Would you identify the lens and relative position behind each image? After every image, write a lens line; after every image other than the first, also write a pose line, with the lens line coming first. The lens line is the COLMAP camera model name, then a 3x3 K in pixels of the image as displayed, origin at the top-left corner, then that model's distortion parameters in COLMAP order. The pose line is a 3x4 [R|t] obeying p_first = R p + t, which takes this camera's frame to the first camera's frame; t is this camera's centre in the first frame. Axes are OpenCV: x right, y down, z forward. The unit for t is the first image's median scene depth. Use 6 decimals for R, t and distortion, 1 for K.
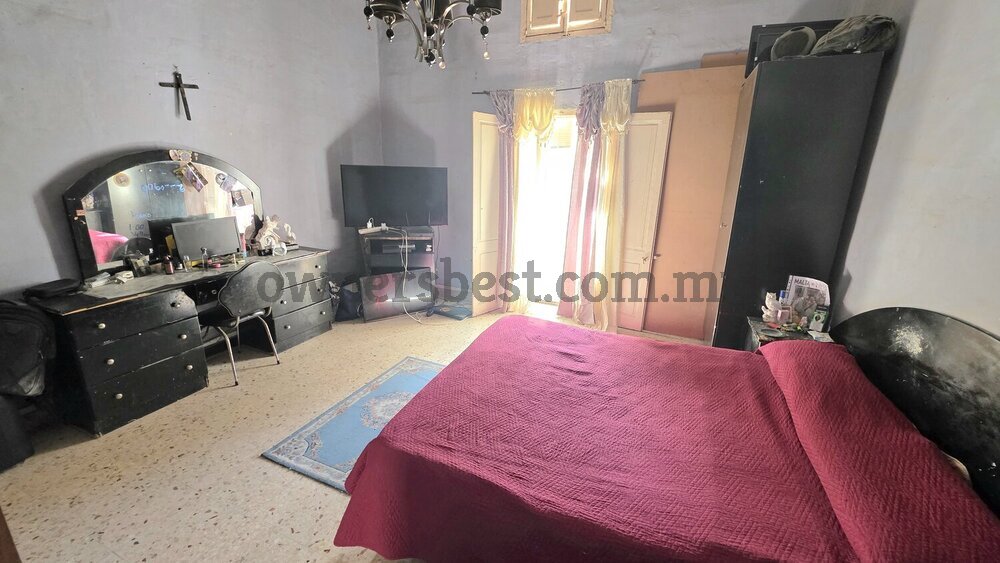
lens RADIAL K [[392.9, 0, 497.3], [0, 392.9, 279.6], [0, 0, 1]] dist [0.000933, -0.000027]
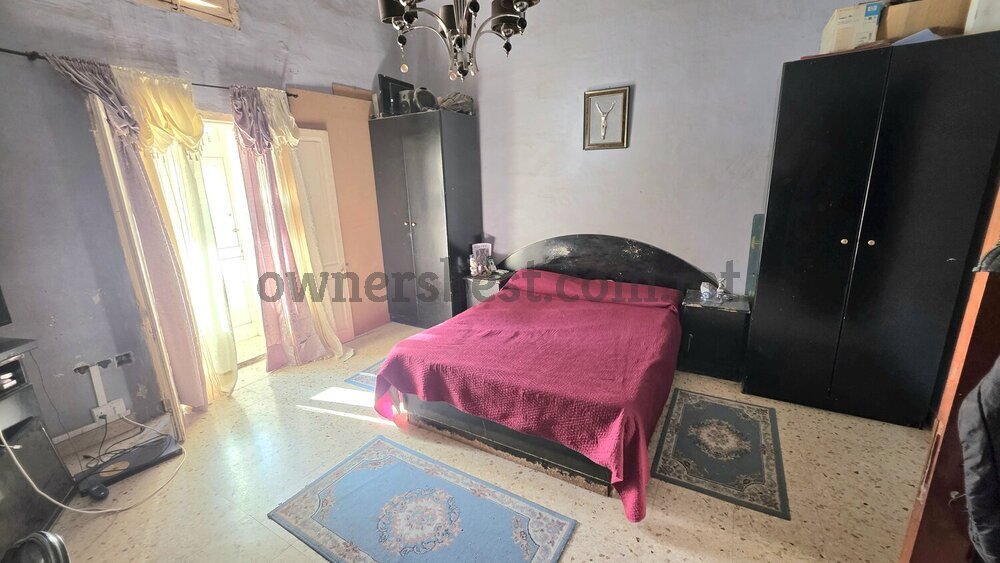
lens RADIAL K [[392.9, 0, 497.9], [0, 392.9, 276.6], [0, 0, 1]] dist [0.000933, -0.000027]
pose [[0.142665, -0.264413, 0.953799, -0.600791], [0.297008, 0.930683, 0.213579, -0.147345], [-0.944157, 0.252816, 0.211309, 0.432635]]
